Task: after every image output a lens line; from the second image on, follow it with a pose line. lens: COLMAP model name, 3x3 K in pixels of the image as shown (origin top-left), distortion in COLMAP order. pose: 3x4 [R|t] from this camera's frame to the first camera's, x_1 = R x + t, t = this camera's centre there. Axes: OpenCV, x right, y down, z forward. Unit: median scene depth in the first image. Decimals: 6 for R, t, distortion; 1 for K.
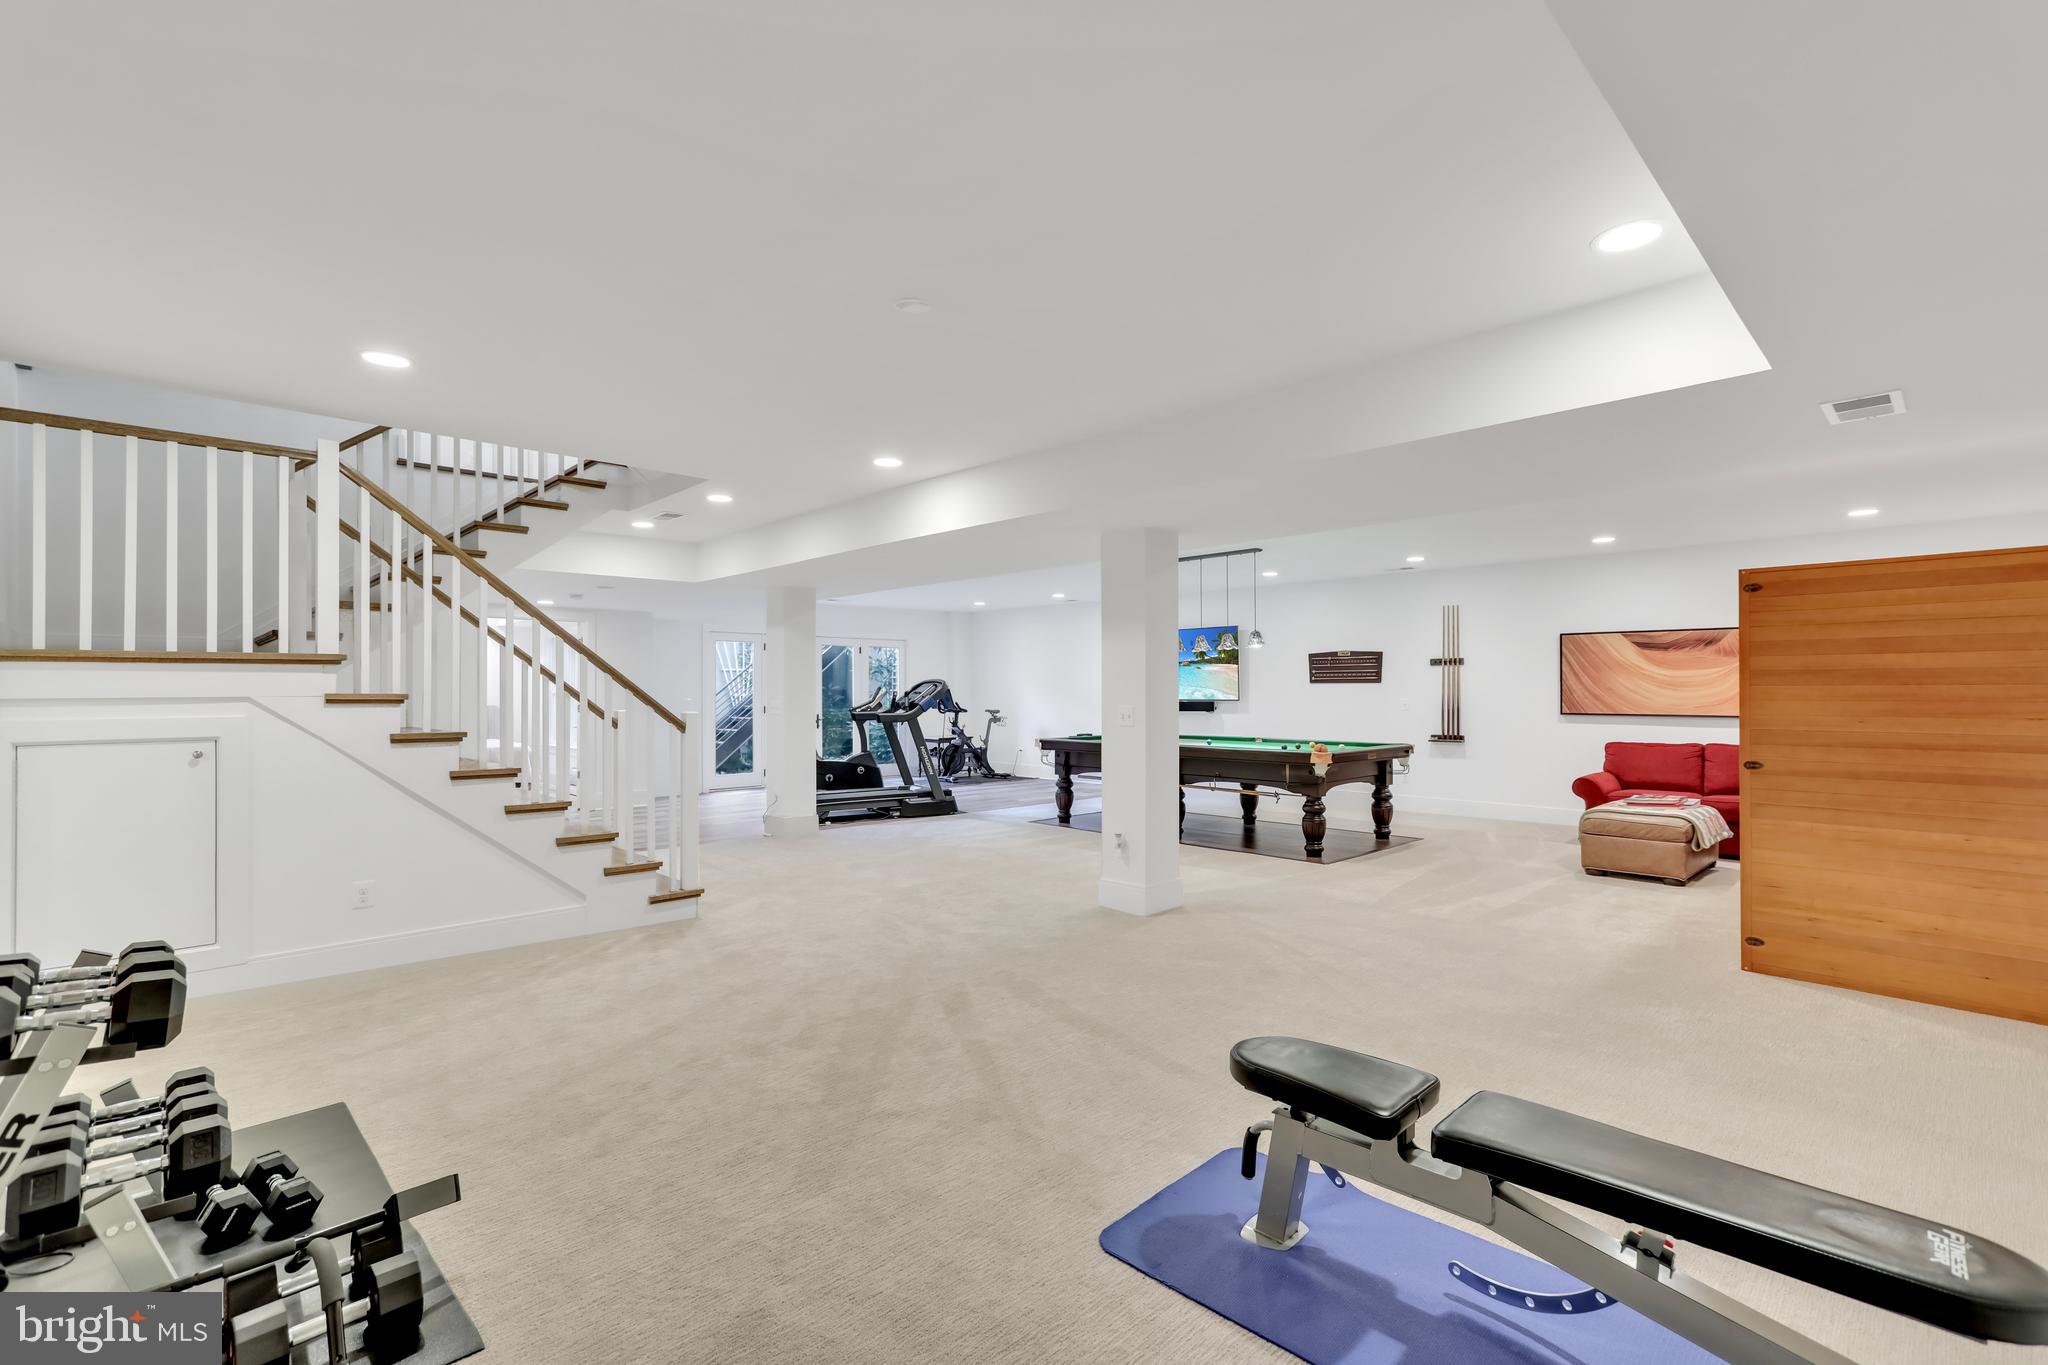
lens RADIAL K [[931.2, 0, 1019.5], [0, 931.2, 683.4], [0, 0, 1]] dist [-0.004311, 0.000727]
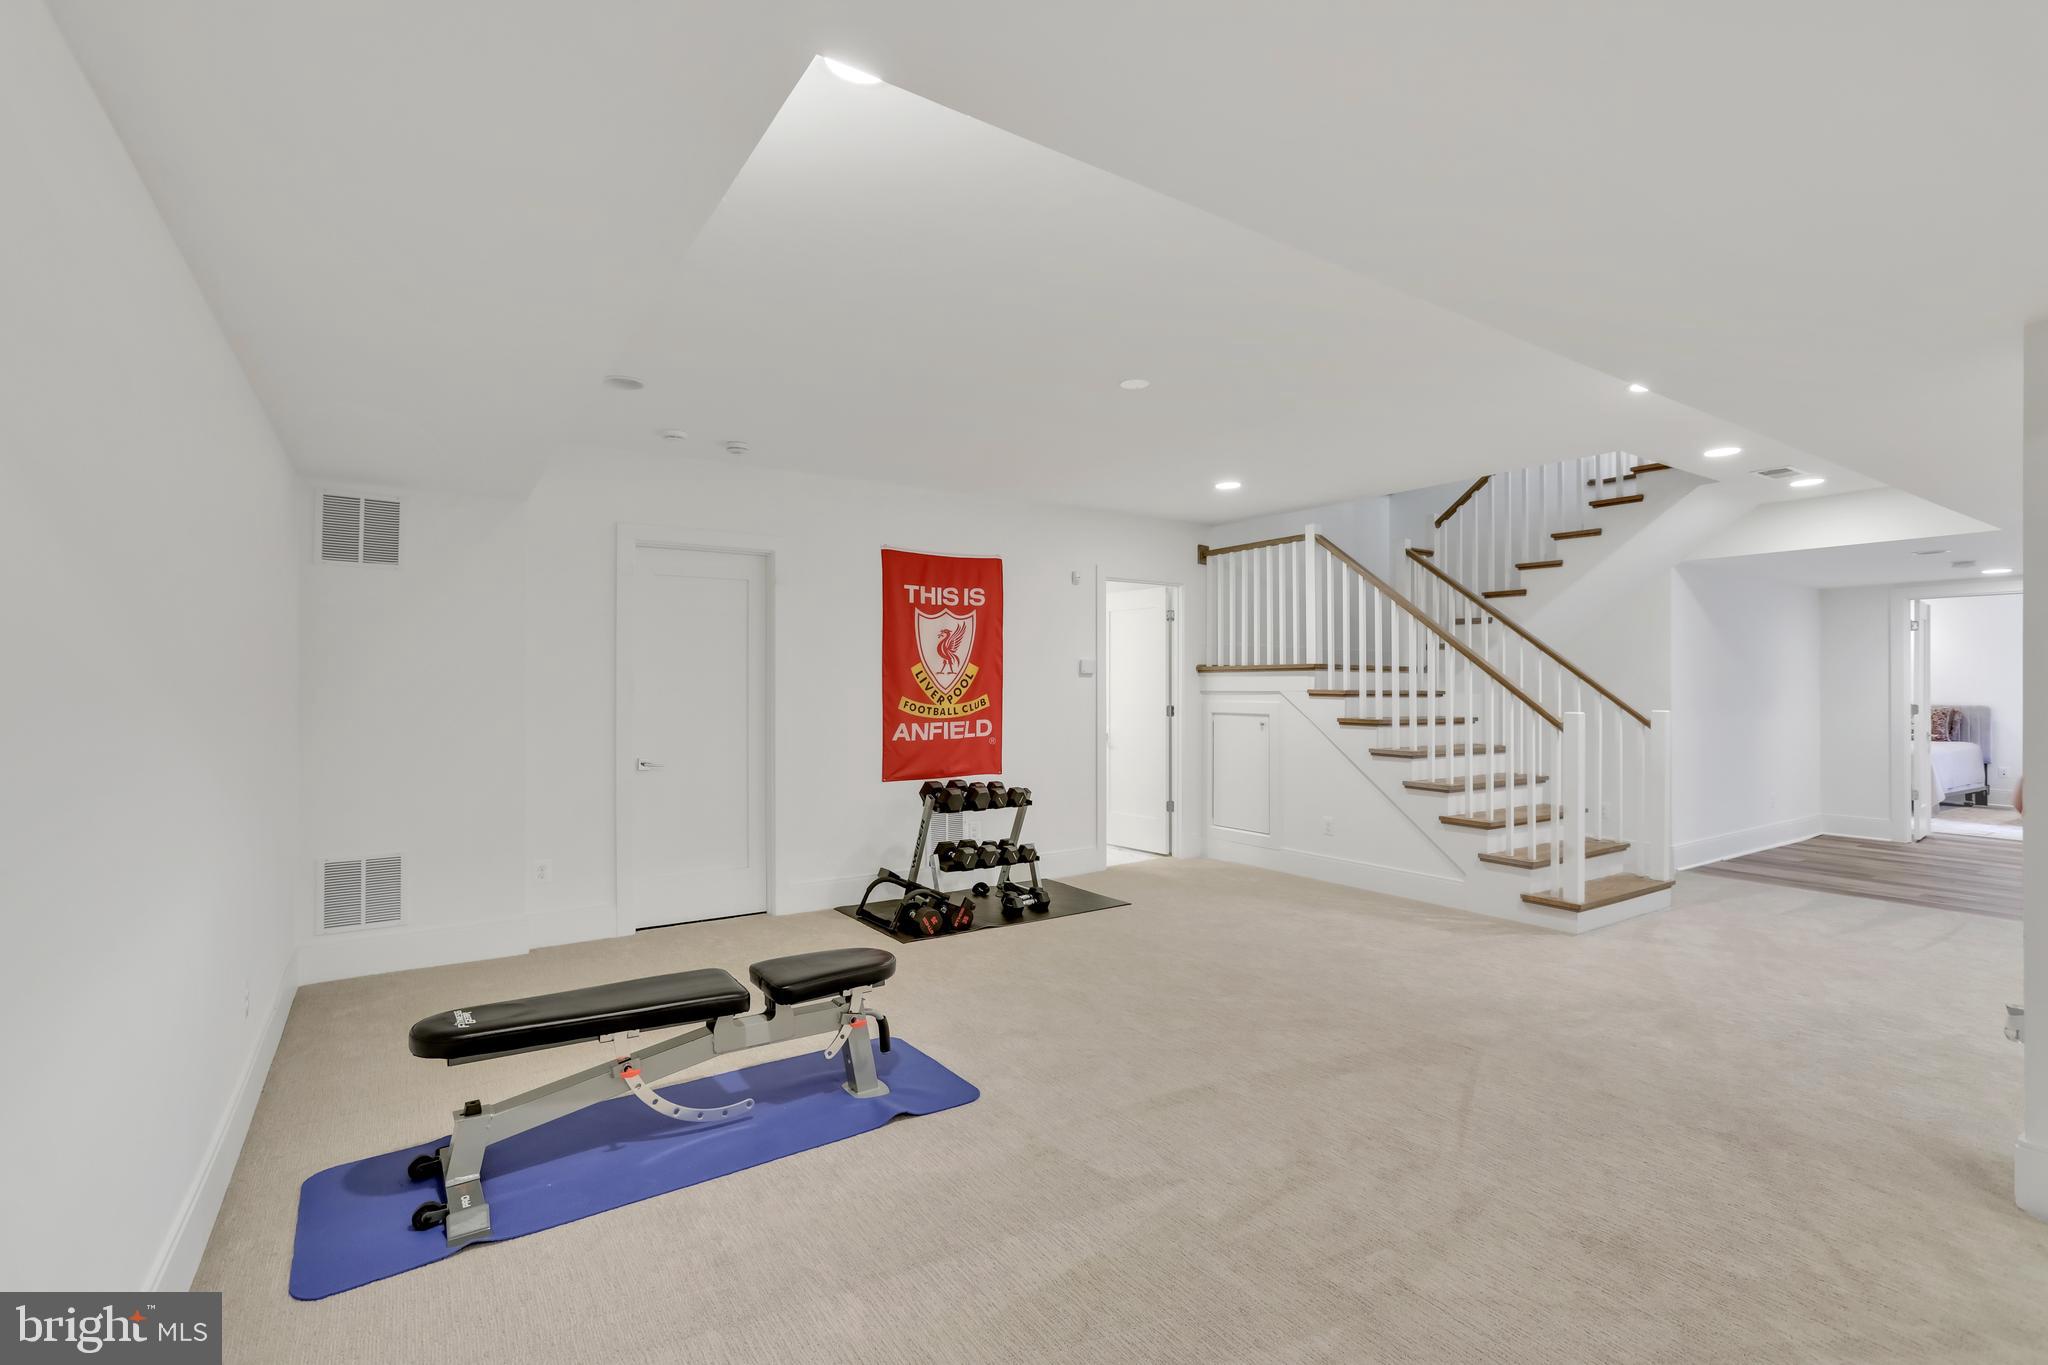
lens RADIAL K [[931.2, 0, 1022.6], [0, 931.2, 689.0], [0, 0, 1]] dist [-0.004311, 0.000727]
pose [[-0.180487, 0.000552, -0.983577, 0.828217], [0.006753, 0.999977, -0.000678, 0.008100], [0.983554, -0.006765, -0.180486, 0.791897]]
